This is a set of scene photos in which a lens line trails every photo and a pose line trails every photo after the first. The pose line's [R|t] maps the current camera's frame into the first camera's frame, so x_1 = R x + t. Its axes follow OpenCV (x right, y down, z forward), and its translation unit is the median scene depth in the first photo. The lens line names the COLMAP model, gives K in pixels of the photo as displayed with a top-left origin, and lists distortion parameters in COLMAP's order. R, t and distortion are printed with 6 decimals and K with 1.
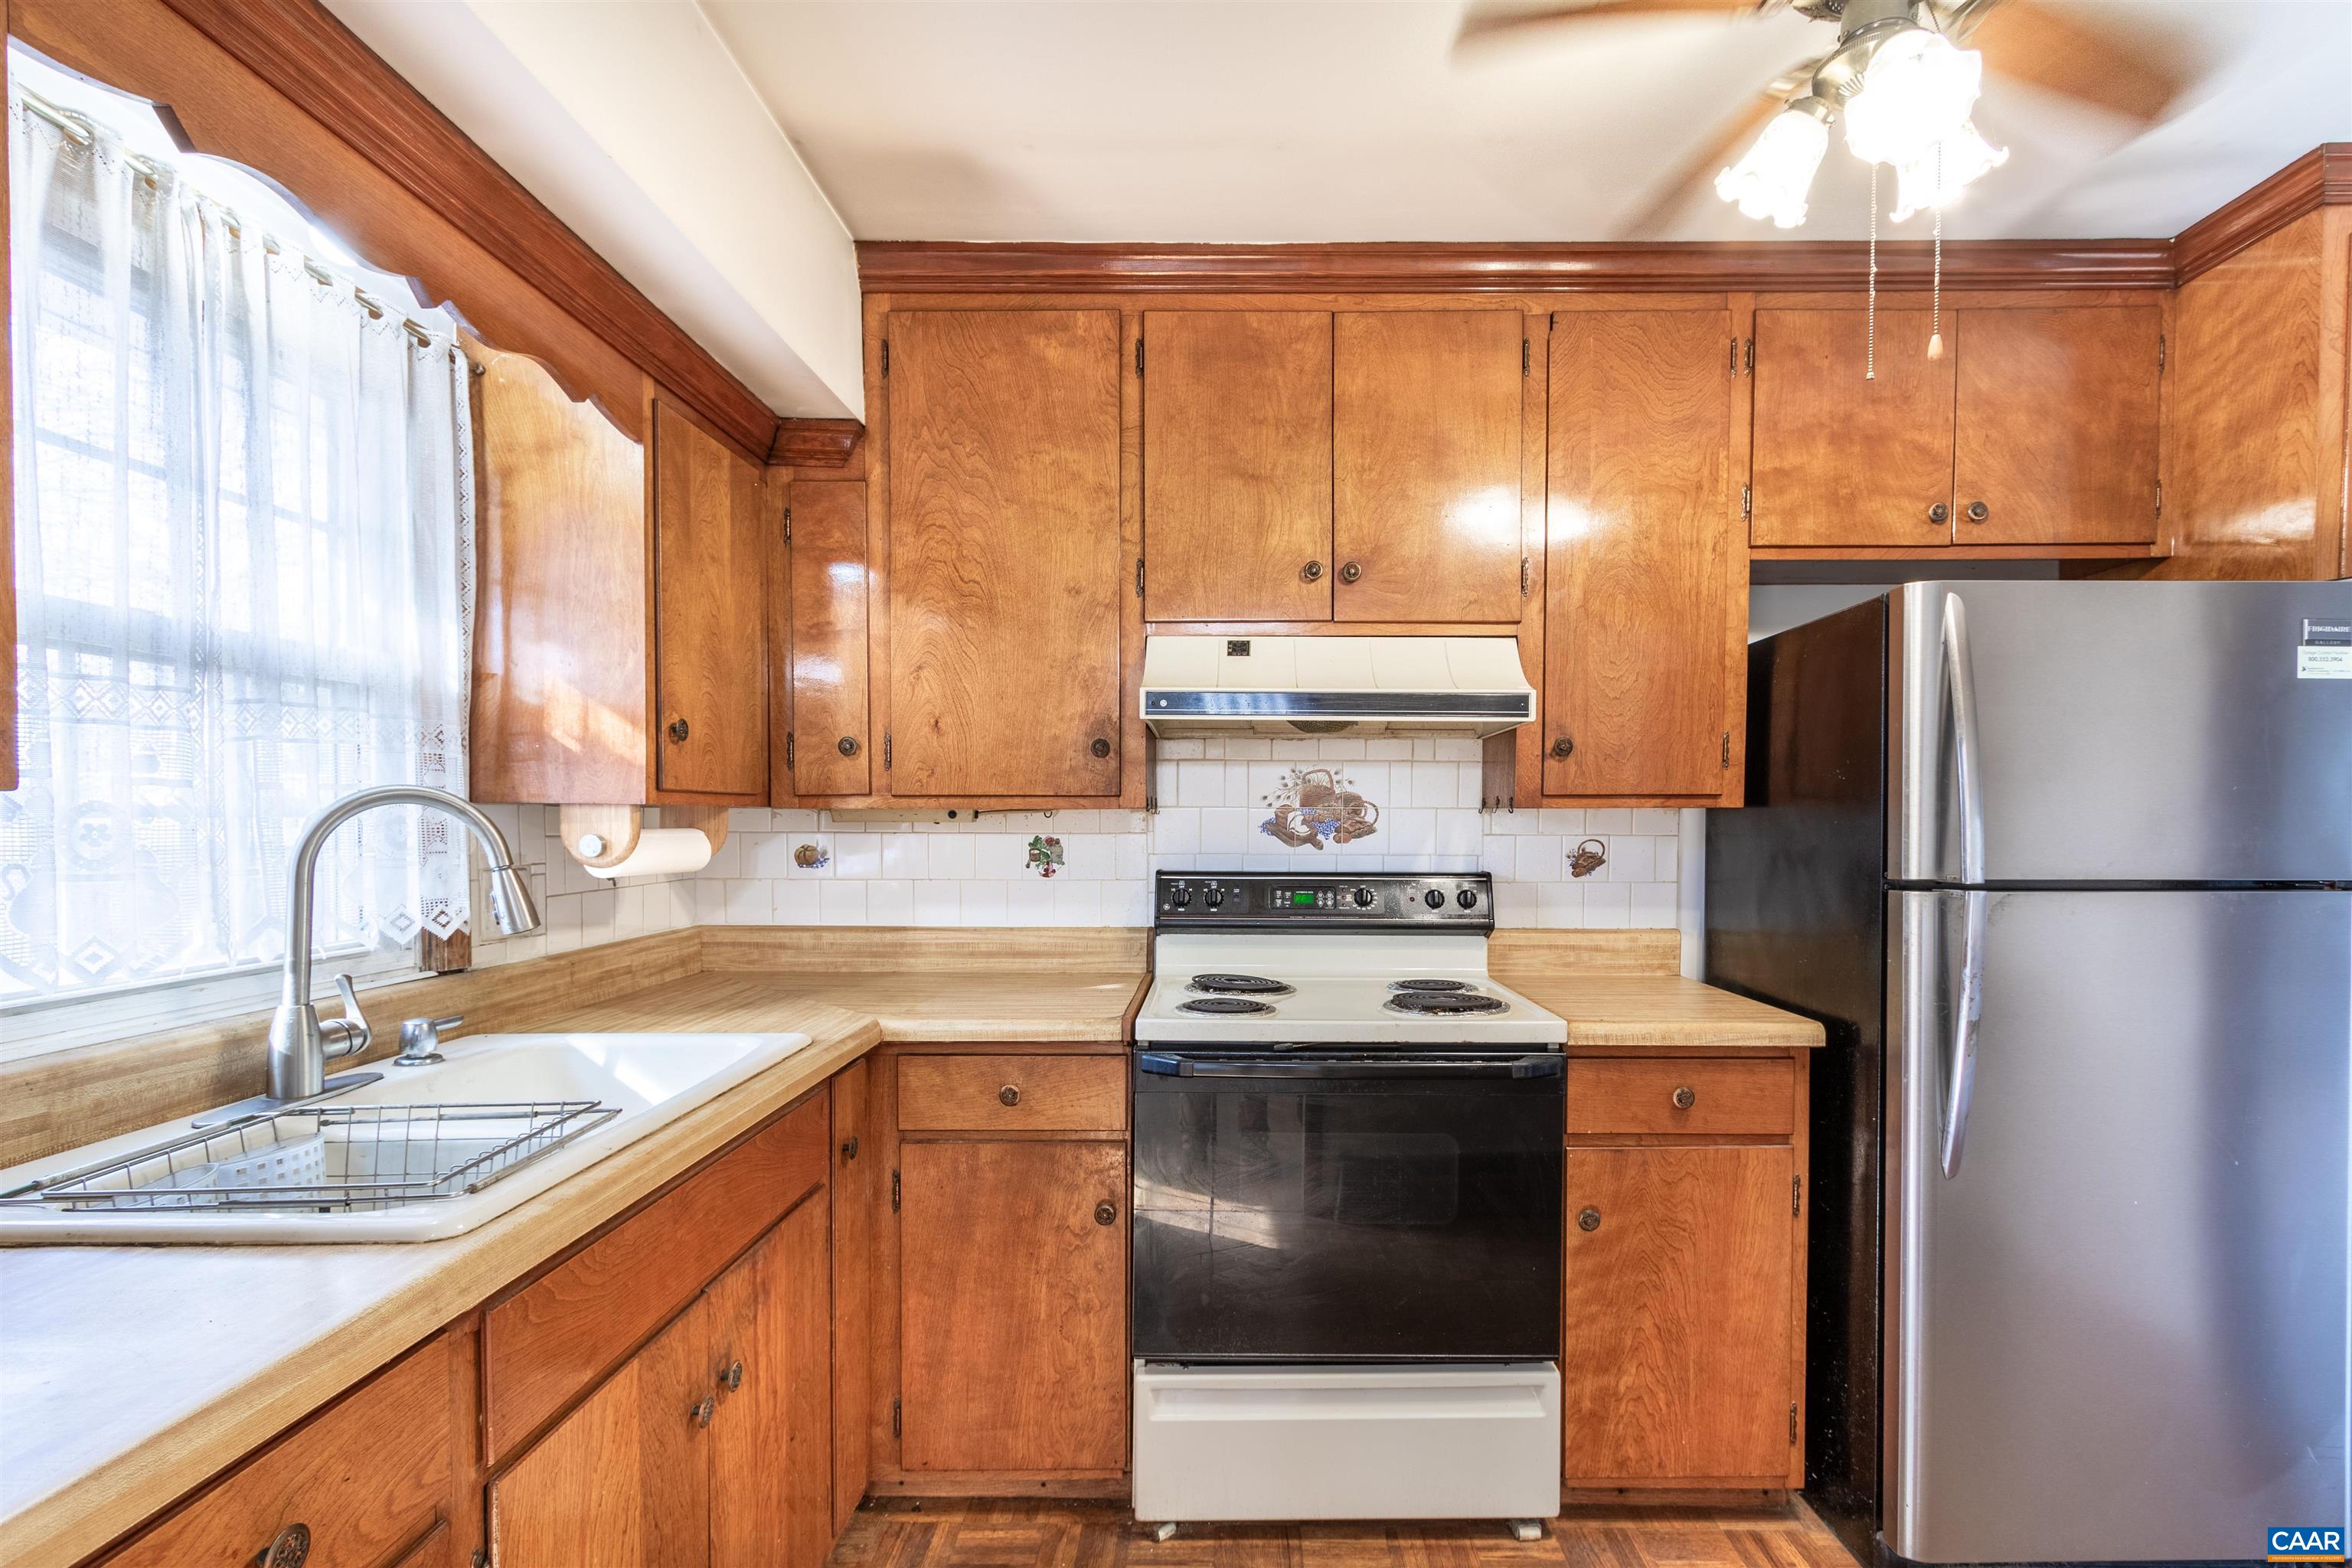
lens RADIAL K [[1095.4, 0, 1229.2], [0, 1095.4, 846.5], [0, 0, 1]] dist [0.002495, 0.000210]
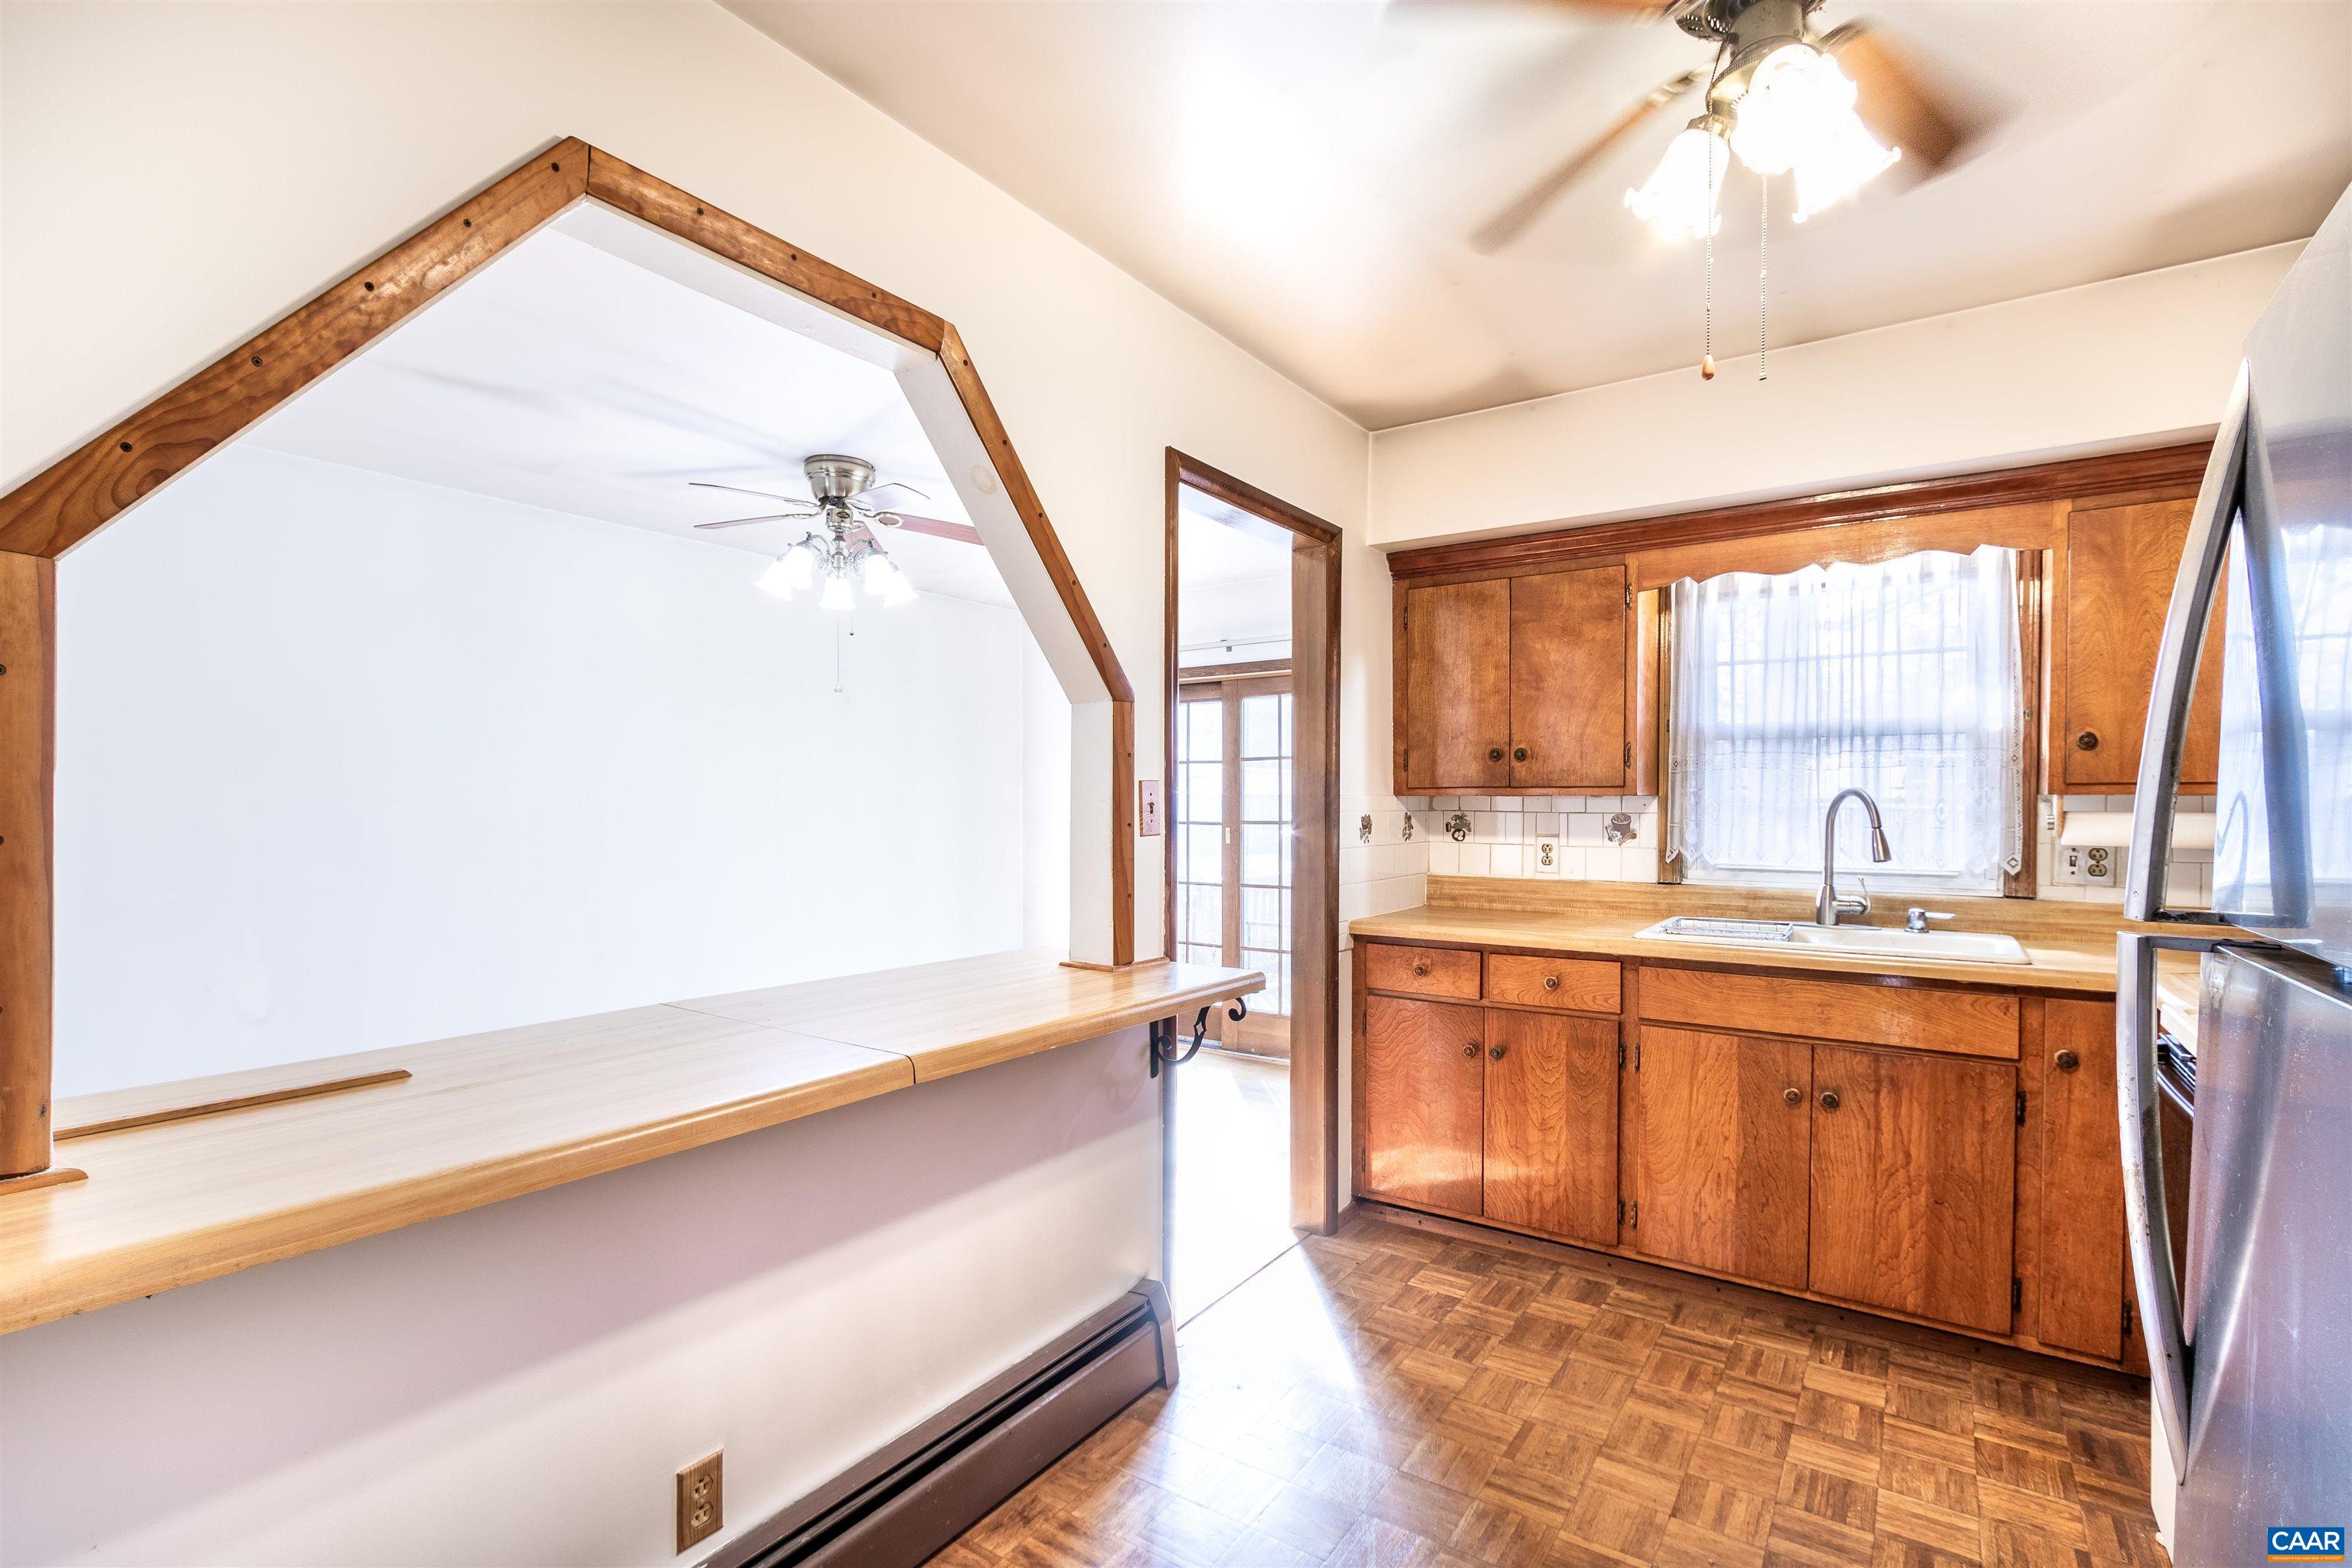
lens RADIAL K [[1072.3, 0, 1163.0], [0, 1072.3, 818.0], [0, 0, 1]] dist [0.001601, -0.000140]
pose [[-0.580283, 0.008683, -0.814369, 1.072989], [-0.024158, 0.999320, 0.027870, -0.014797], [0.814057, 0.035846, -0.579678, 0.707083]]
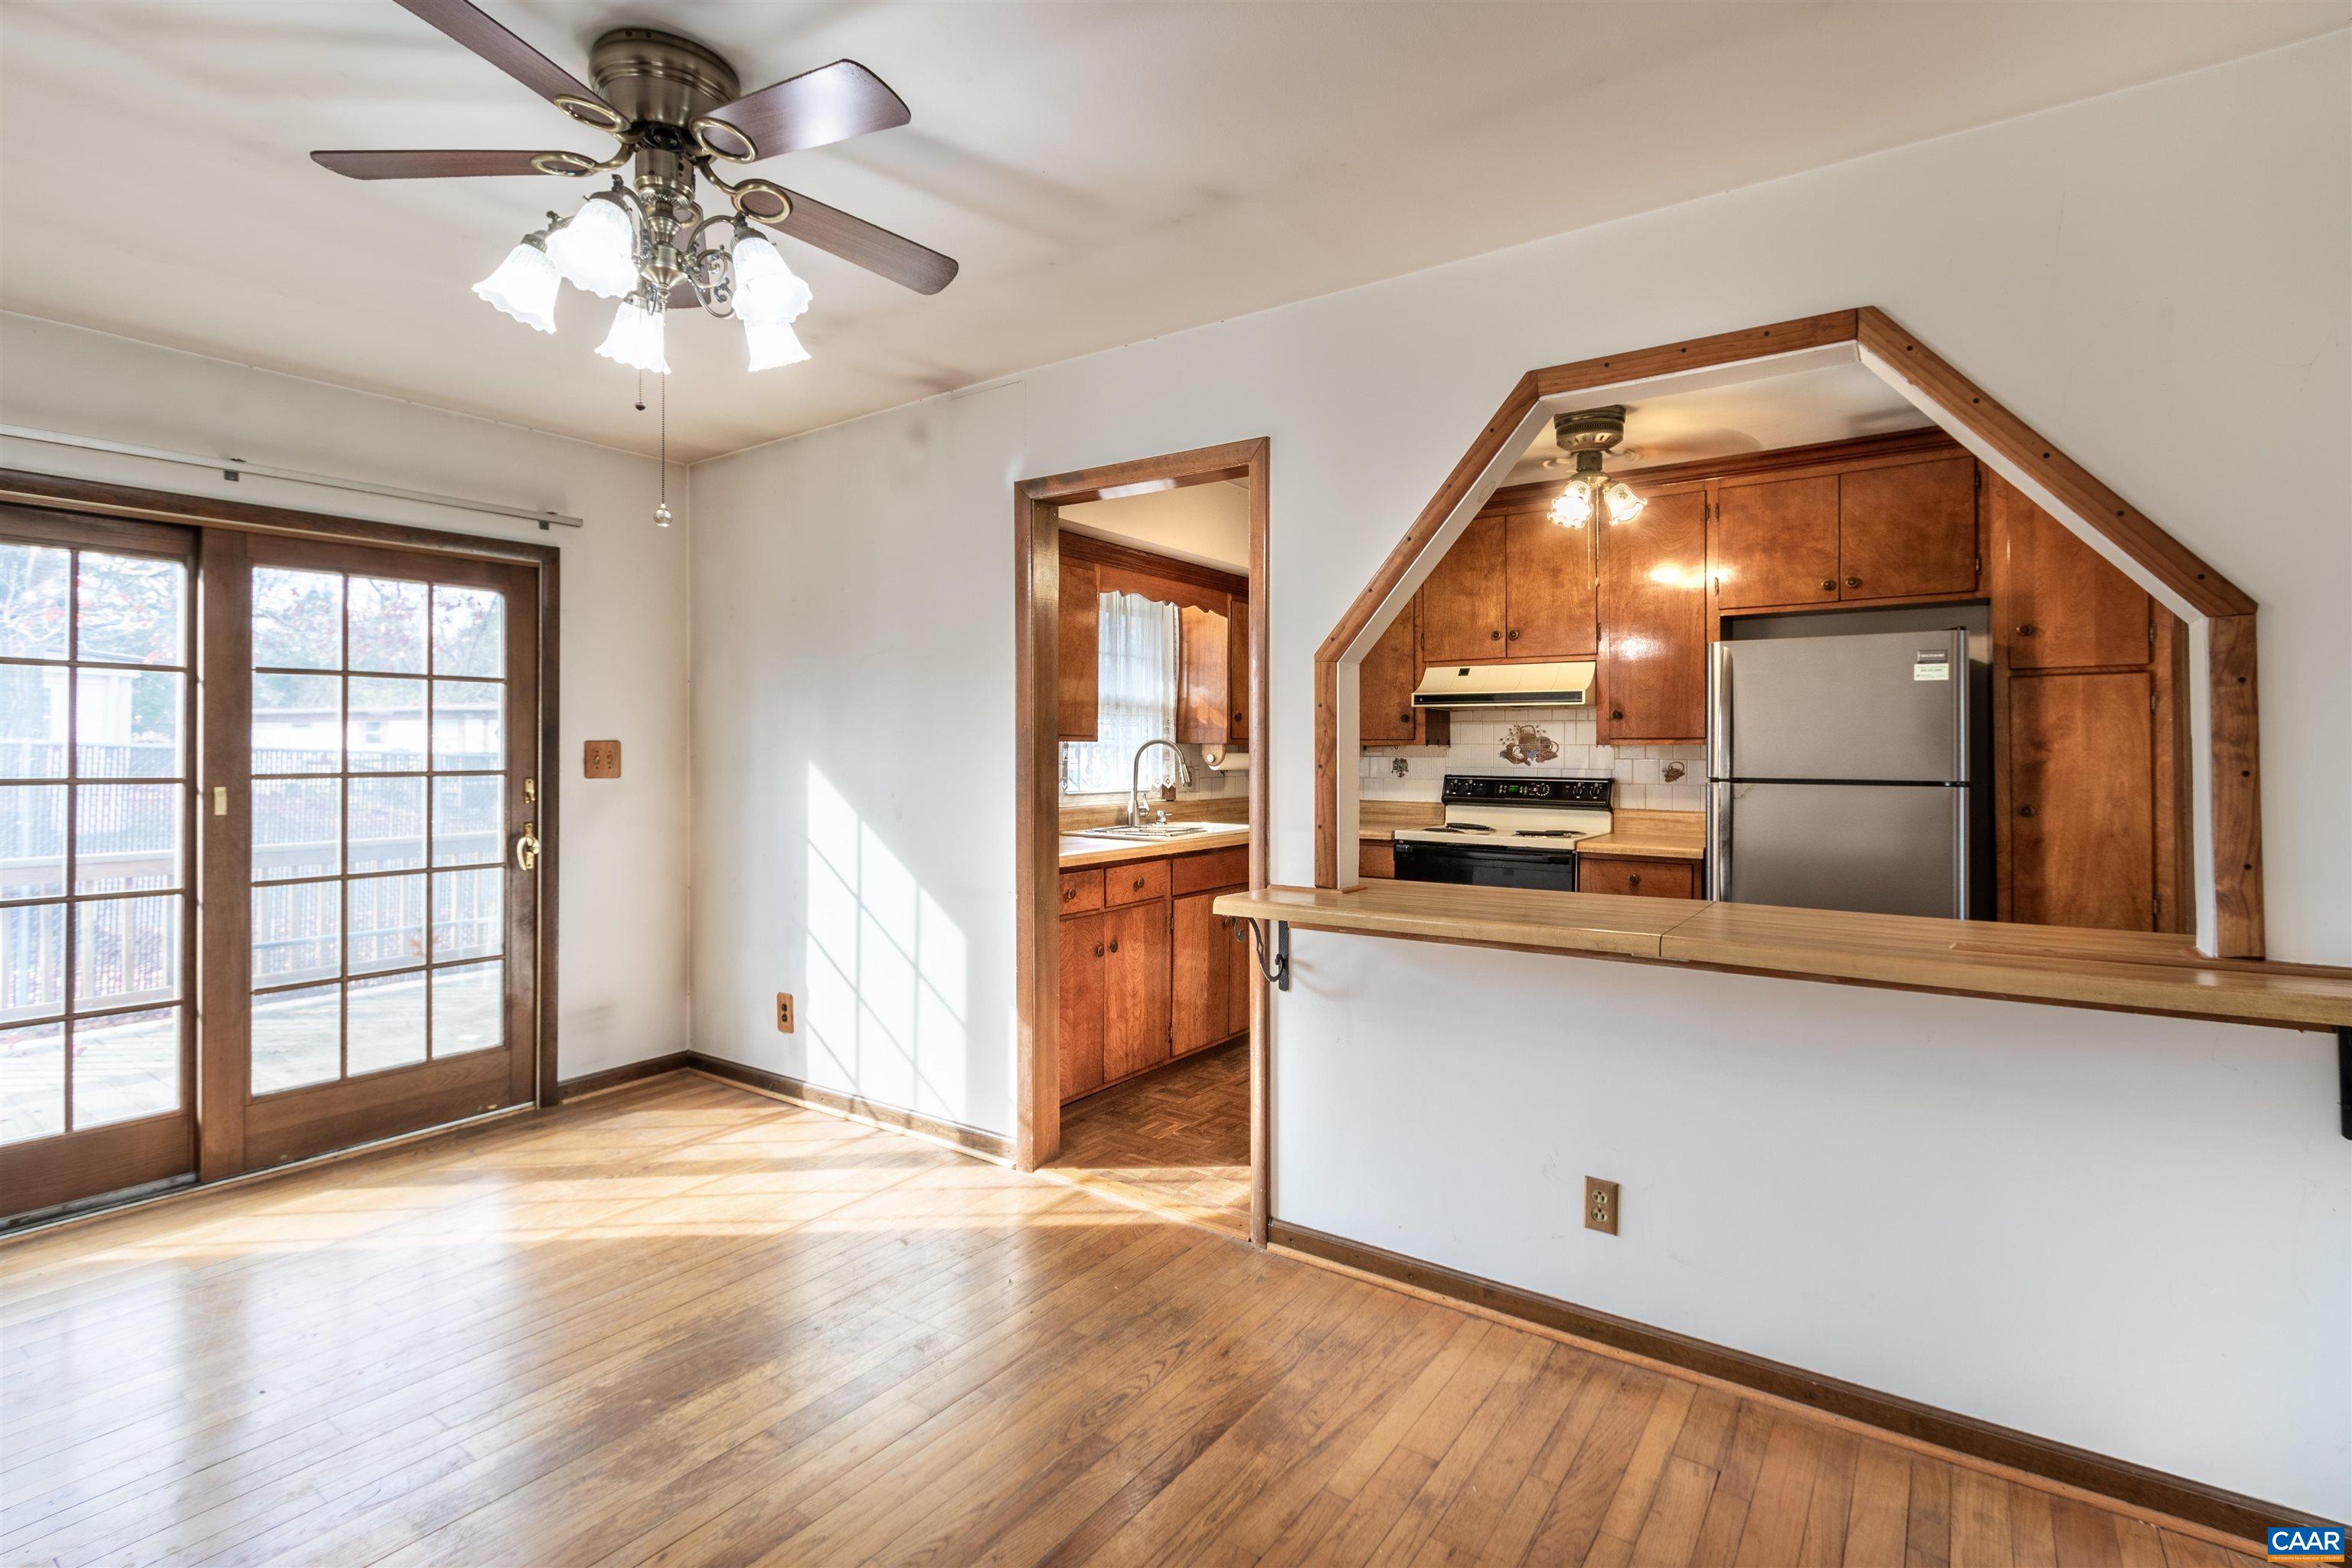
lens RADIAL K [[1086.6, 0, 1189.9], [0, 1086.6, 746.2], [0, 0, 1]] dist [-0.000735, 0.000694]
pose [[0.817541, 0.000560, -0.575870, 0.818849], [-0.017939, 0.999539, -0.024495, 0.030934], [0.575591, 0.030356, 0.817174, -1.096057]]
